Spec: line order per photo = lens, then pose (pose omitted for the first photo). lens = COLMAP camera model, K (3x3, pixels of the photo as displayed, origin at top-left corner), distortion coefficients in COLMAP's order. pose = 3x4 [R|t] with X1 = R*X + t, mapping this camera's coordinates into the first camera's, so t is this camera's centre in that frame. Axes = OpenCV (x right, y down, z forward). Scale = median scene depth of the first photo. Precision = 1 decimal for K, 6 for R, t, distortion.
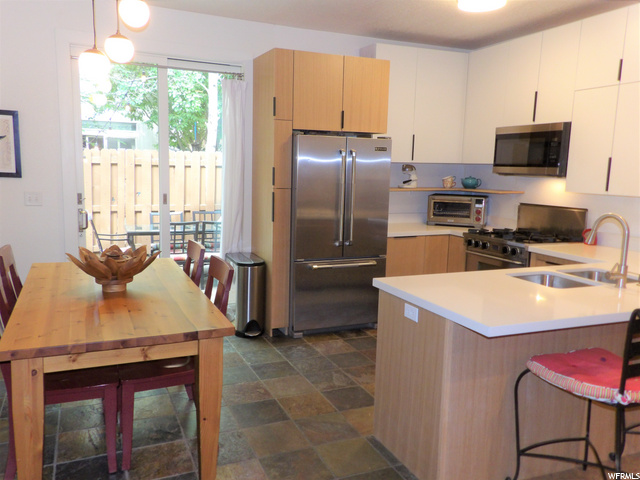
lens RADIAL K [[541.8, 0, 321.0], [0, 541.8, 241.3], [0, 0, 1]] dist [0.085727, -0.015650]
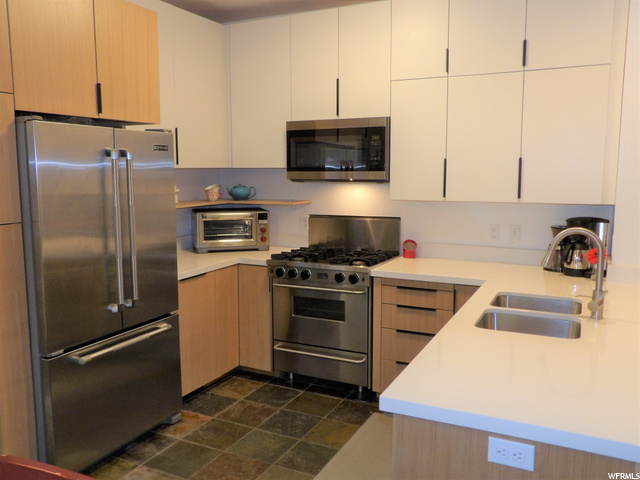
lens RADIAL K [[546.2, 0, 319.3], [0, 546.2, 239.5], [0, 0, 1]] dist [-0.016526, 0.005850]
pose [[0.770688, -0.105119, 0.628482, -0.153210], [0.111035, 0.993364, 0.029989, -0.059557], [-0.627464, 0.046671, 0.777246, 0.377937]]
